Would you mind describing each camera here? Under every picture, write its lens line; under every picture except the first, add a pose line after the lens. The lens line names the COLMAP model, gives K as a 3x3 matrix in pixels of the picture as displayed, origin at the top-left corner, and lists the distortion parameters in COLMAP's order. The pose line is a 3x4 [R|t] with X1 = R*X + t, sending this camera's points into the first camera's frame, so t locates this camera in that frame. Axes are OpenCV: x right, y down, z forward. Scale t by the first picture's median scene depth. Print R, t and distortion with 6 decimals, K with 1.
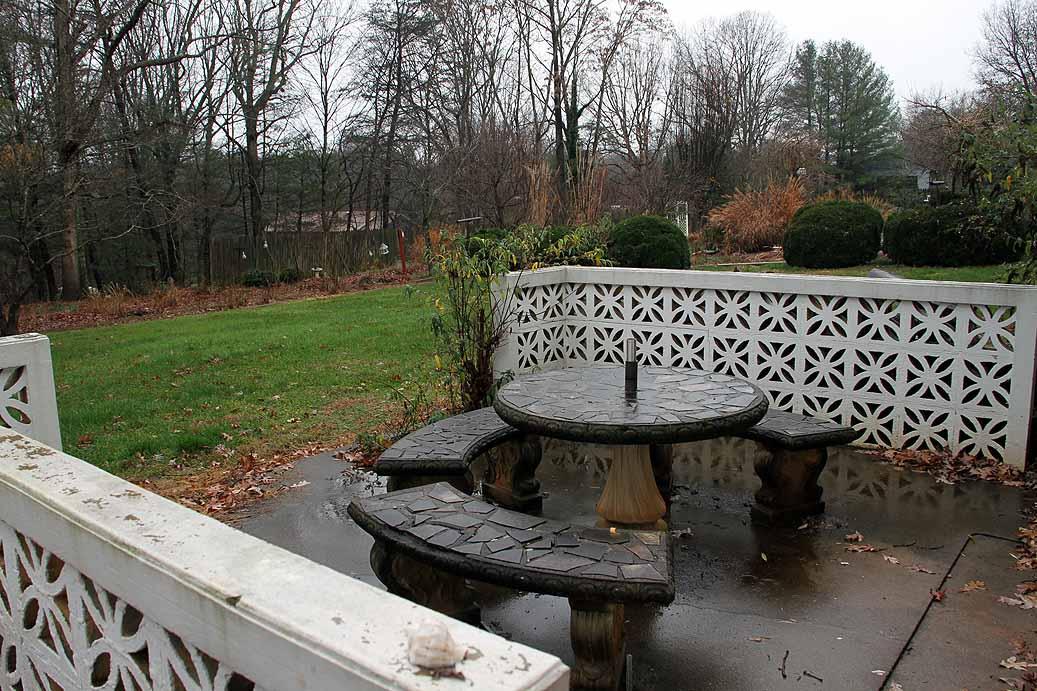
lens RADIAL K [[852.7, 0, 514.0], [0, 852.7, 359.3], [0, 0, 1]] dist [-0.163594, 0.112986]
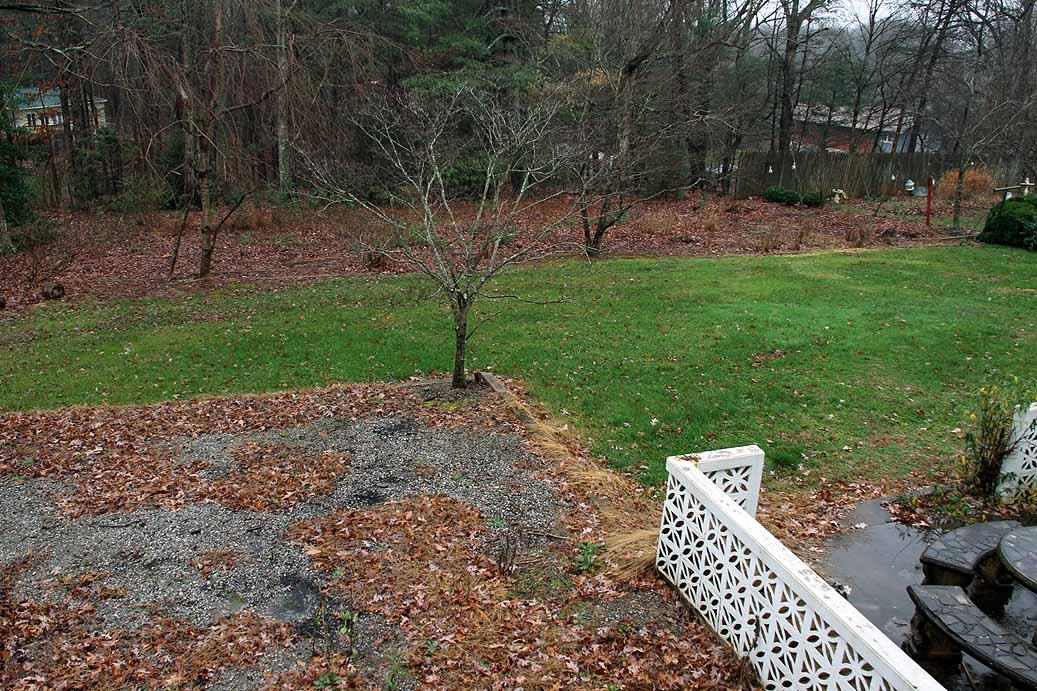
lens RADIAL K [[852.7, 0, 514.0], [0, 852.7, 359.3], [0, 0, 1]] dist [-0.163594, 0.112986]
pose [[0.836289, 0.210055, -0.506455, -0.007558], [-0.130745, 0.973456, 0.187852, -0.043134], [0.532471, -0.090882, 0.841555, -0.079454]]
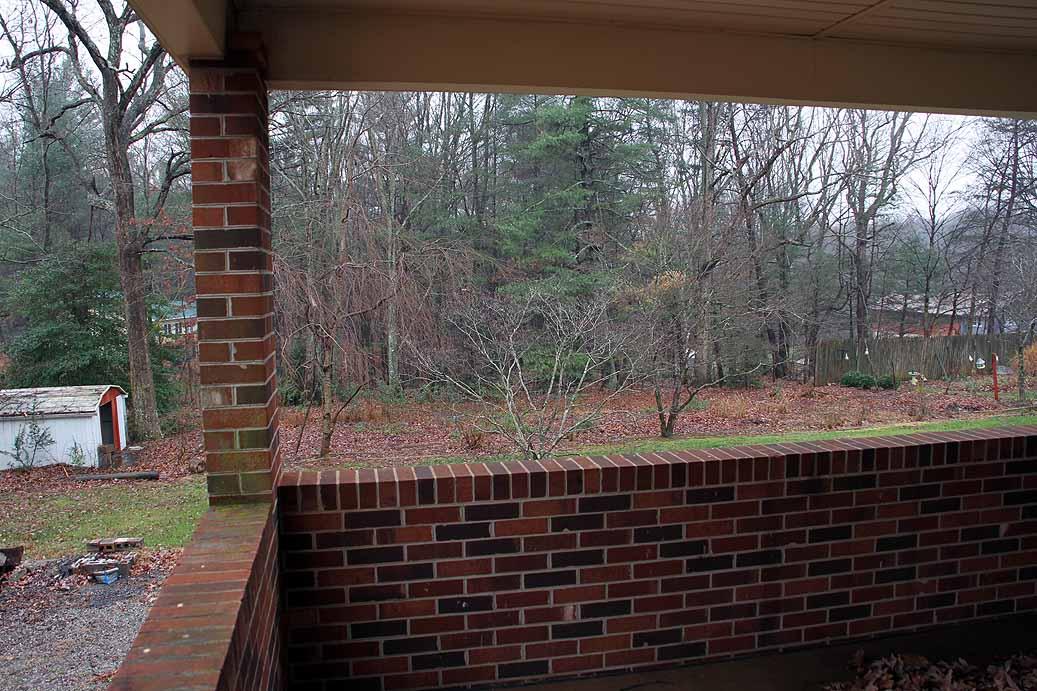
lens RADIAL K [[852.7, 0, 514.0], [0, 852.7, 359.3], [0, 0, 1]] dist [-0.163594, 0.112986]
pose [[0.769060, 0.062485, -0.636116, 0.039261], [-0.106379, 0.993843, -0.030988, -0.036472], [0.630263, 0.091501, 0.770971, -0.123961]]
